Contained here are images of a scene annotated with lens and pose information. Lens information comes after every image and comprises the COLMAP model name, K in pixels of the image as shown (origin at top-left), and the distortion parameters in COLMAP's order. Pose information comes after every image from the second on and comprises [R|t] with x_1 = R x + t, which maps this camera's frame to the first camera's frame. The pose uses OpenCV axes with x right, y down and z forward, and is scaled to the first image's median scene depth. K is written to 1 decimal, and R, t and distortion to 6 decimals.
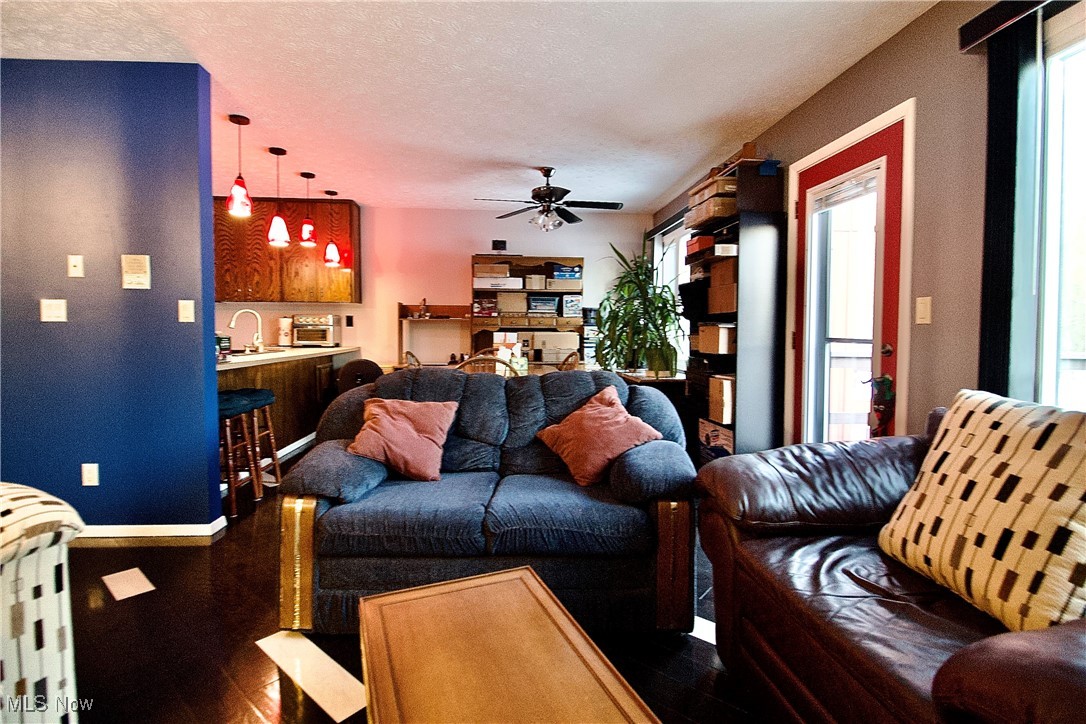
lens RADIAL K [[506.9, 0, 547.4], [0, 506.9, 350.1], [0, 0, 1]] dist [0.003594, -0.014117]
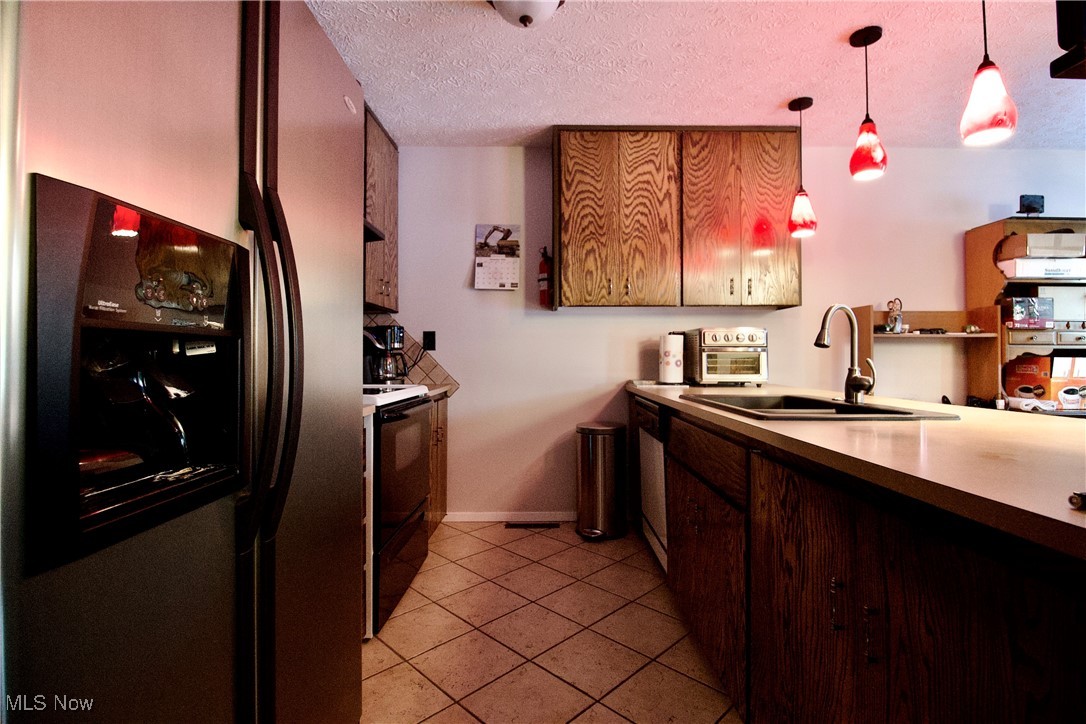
lens RADIAL K [[506.9, 0, 547.4], [0, 506.9, 350.1], [0, 0, 1]] dist [0.003594, -0.014117]
pose [[0.996052, -0.008907, -0.088318, -0.601945], [0.003507, 0.998125, -0.061112, -0.011645], [0.088697, 0.060561, 0.994216, 0.414545]]
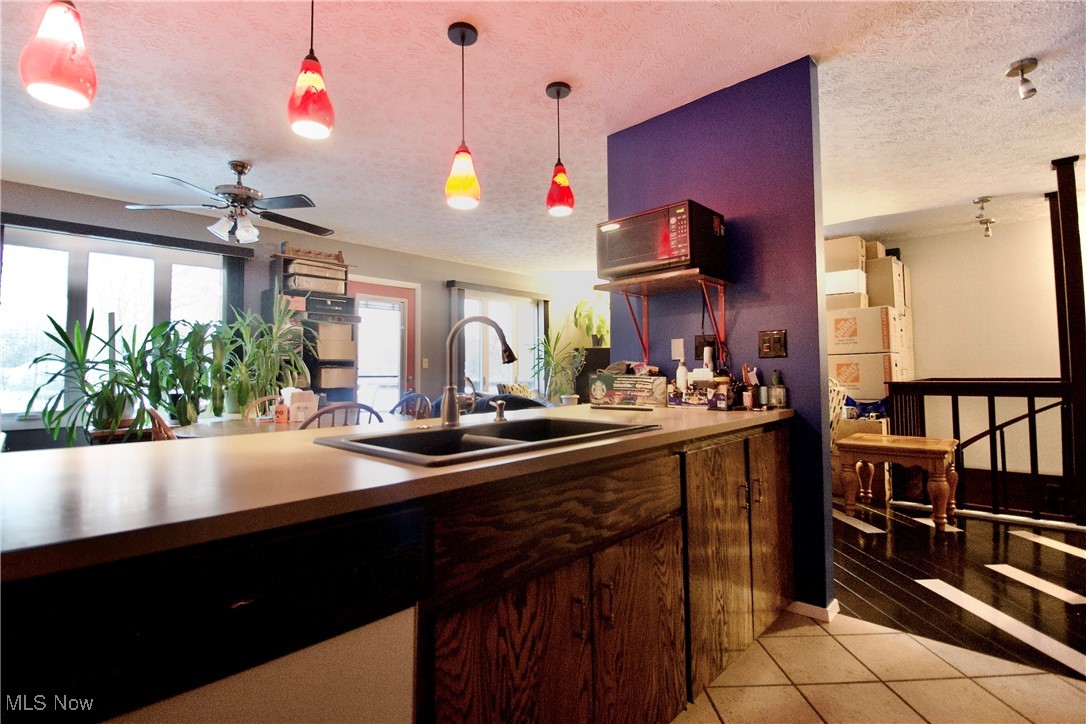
lens RADIAL K [[506.9, 0, 547.4], [0, 506.9, 350.1], [0, 0, 1]] dist [0.003594, -0.014117]
pose [[-0.653145, 0.036782, 0.756339, -0.694958], [0.038163, 0.999149, -0.015634, -0.032813], [-0.756270, 0.018654, -0.653993, 0.904853]]
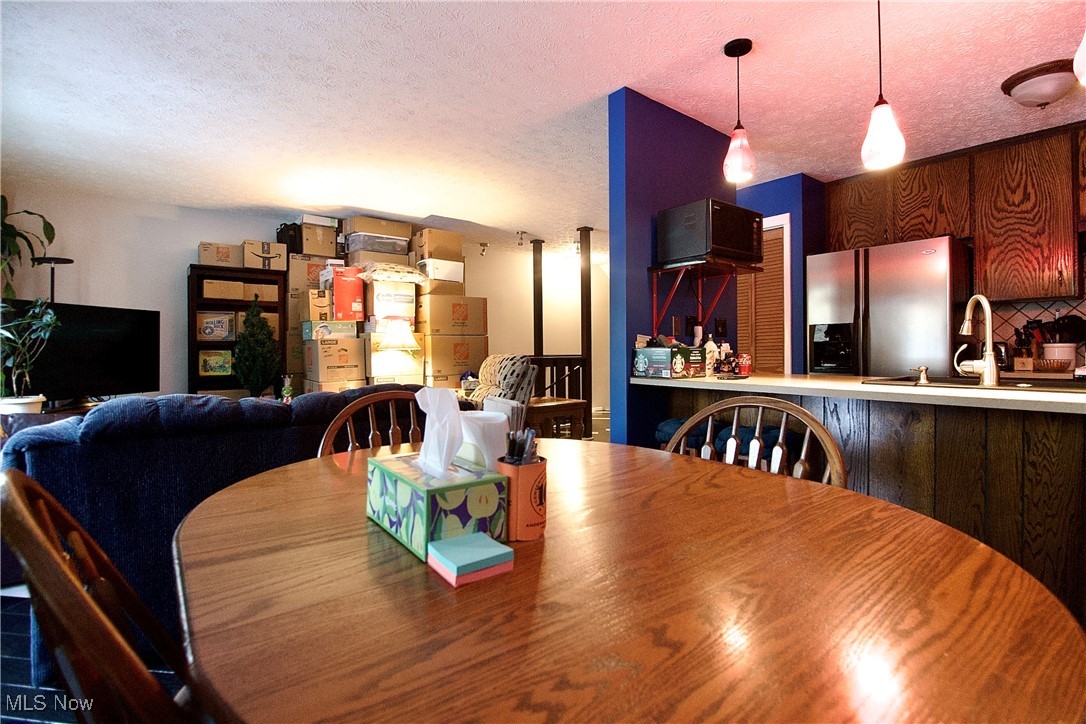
lens RADIAL K [[506.9, 0, 547.4], [0, 506.9, 350.1], [0, 0, 1]] dist [0.003594, -0.014117]
pose [[-0.831258, -0.001796, -0.555884, 0.009511], [-0.022622, 0.999276, 0.030601, -0.025188], [0.555427, 0.038012, -0.830696, 0.878424]]
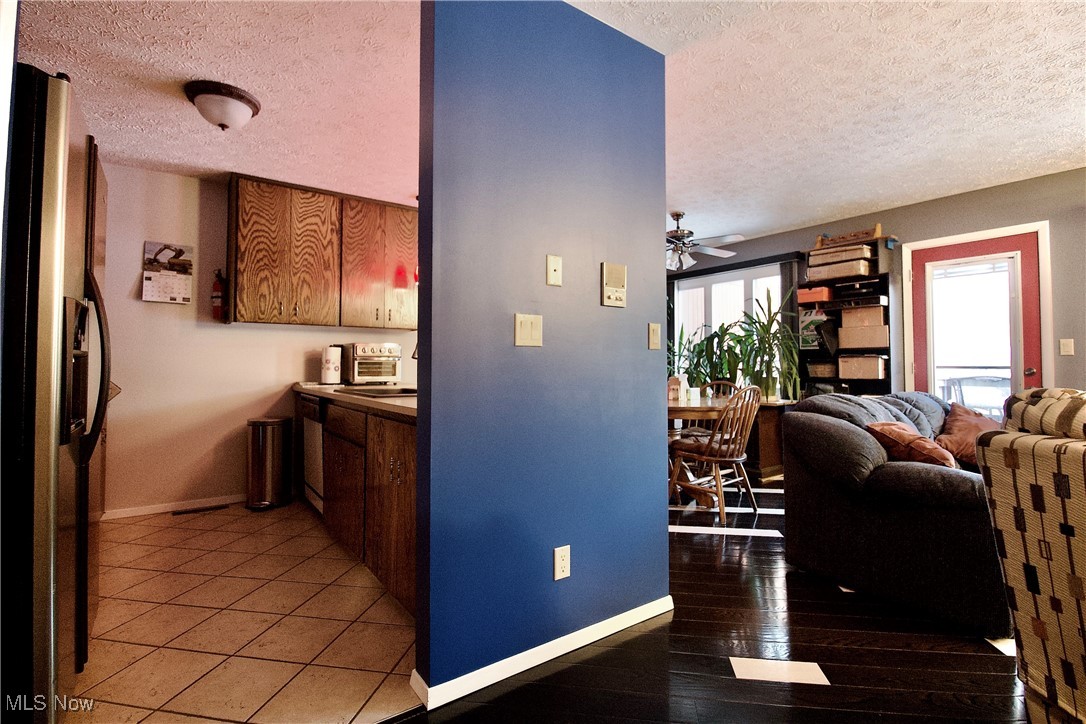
lens RADIAL K [[506.9, 0, 547.4], [0, 506.9, 350.1], [0, 0, 1]] dist [0.003594, -0.014117]
pose [[0.859391, 0.010375, 0.511213, -0.623095], [0.025200, 0.997720, -0.062612, -0.003205], [-0.510697, 0.066691, 0.857170, 0.181734]]
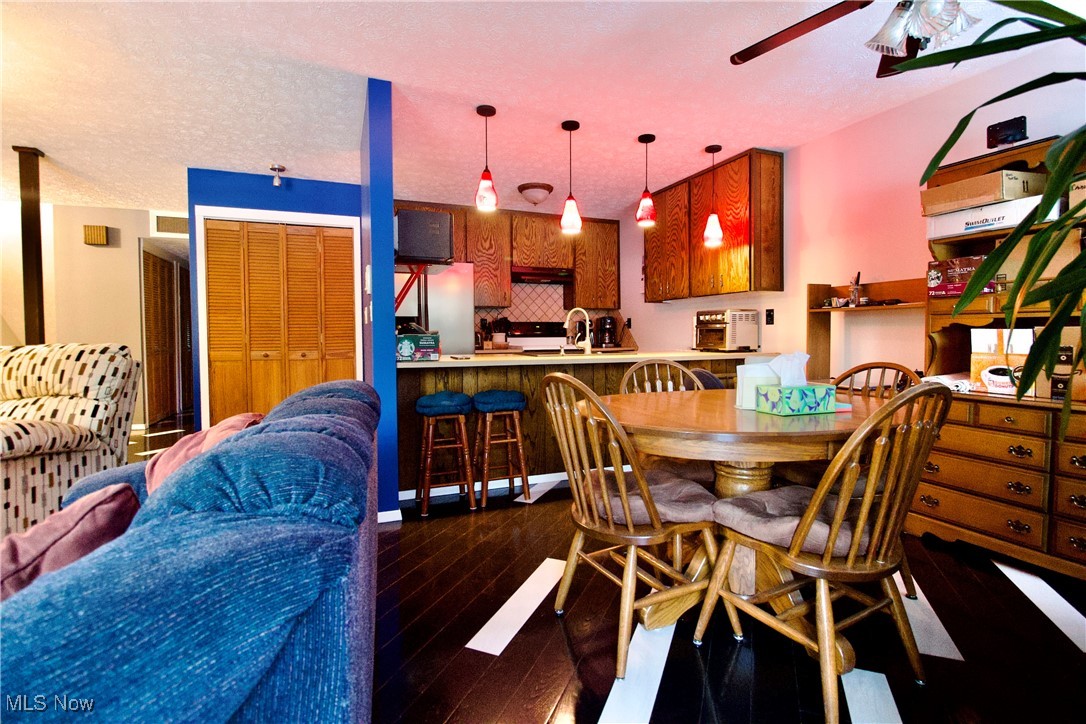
lens RADIAL K [[506.9, 0, 547.4], [0, 506.9, 350.1], [0, 0, 1]] dist [0.003594, -0.014117]
pose [[0.291176, 0.021635, -0.956425, 0.217303], [-0.031952, 0.999406, 0.012880, -0.009590], [0.956136, 0.026809, 0.291695, 0.506275]]
